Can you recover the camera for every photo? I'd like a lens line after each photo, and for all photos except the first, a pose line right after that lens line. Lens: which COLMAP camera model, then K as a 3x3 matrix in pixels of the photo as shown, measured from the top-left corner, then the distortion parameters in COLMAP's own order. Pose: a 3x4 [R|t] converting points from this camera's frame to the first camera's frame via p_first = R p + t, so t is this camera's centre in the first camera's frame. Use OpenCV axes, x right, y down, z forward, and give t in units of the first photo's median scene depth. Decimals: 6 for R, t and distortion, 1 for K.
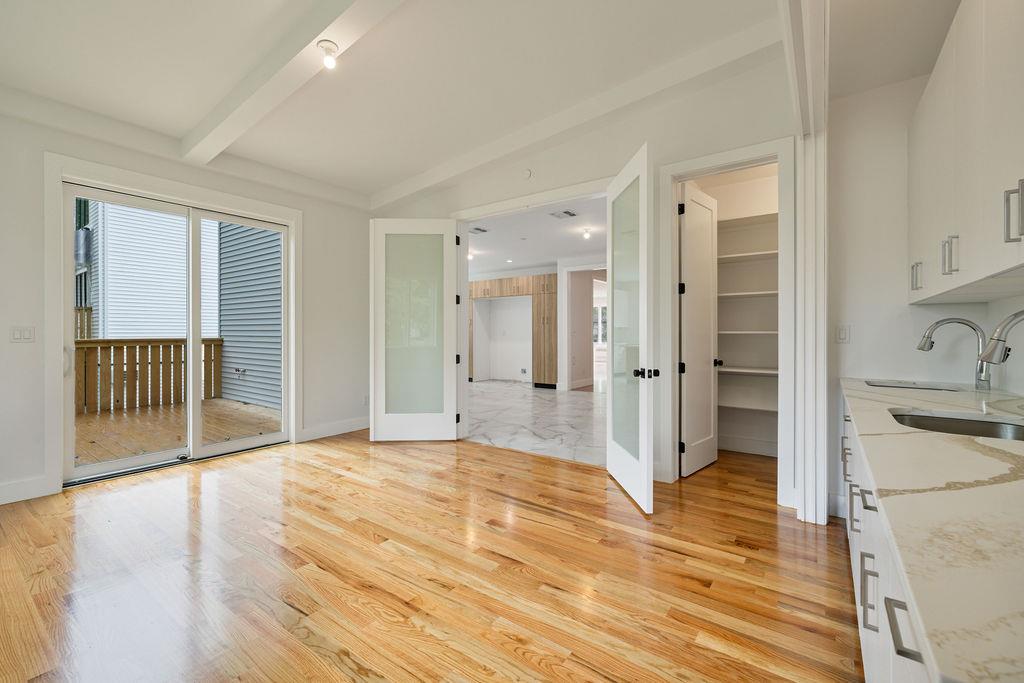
lens RADIAL K [[433.0, 0, 506.7], [0, 433.0, 336.2], [0, 0, 1]] dist [-0.000079, -0.000751]
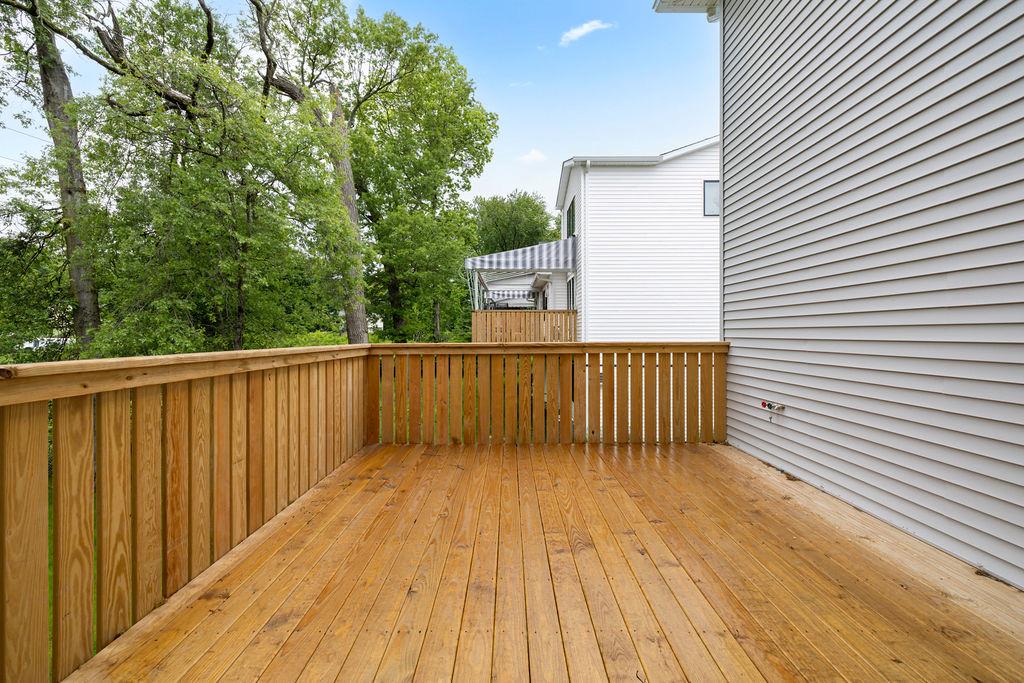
lens RADIAL K [[433.0, 0, 507.8], [0, 433.0, 336.1], [0, 0, 1]] dist [-0.000079, -0.000751]
pose [[0.593439, 0.000462, -0.804879, -0.321186], [-0.002570, 0.999996, -0.001321, -0.002251], [0.804875, 0.002852, 0.593438, 0.364584]]
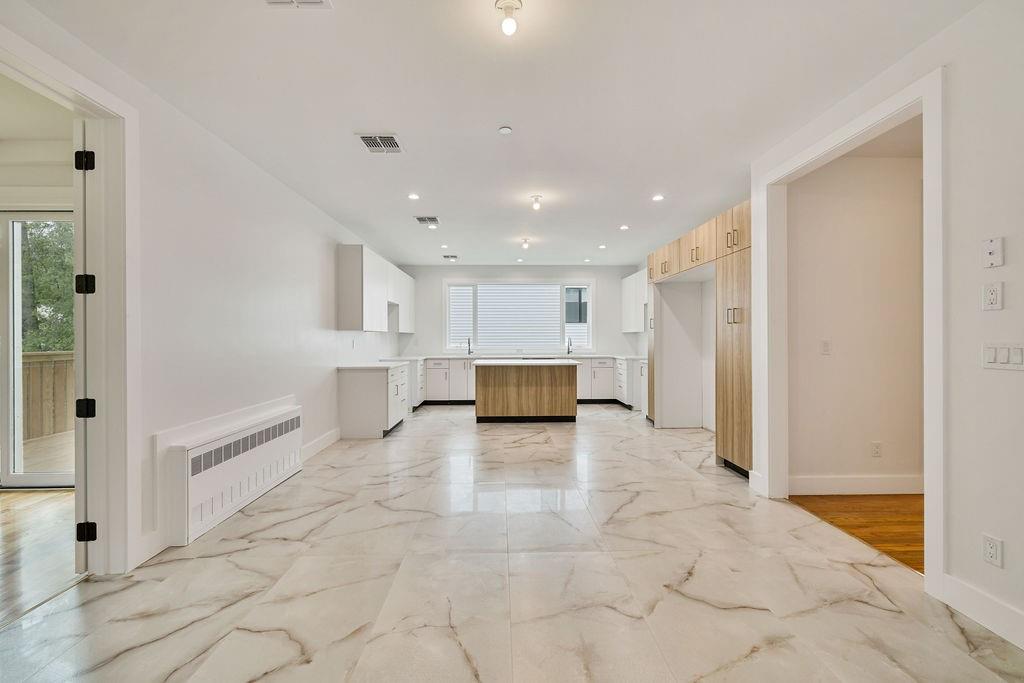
lens RADIAL K [[433.0, 0, 501.6], [0, 433.0, 340.4], [0, 0, 1]] dist [-0.000079, -0.000751]
pose [[0.612124, 0.004304, -0.790750, 0.263104], [-0.007005, 0.999975, 0.000020, -0.013603], [0.790731, 0.005527, 0.612139, 0.529442]]
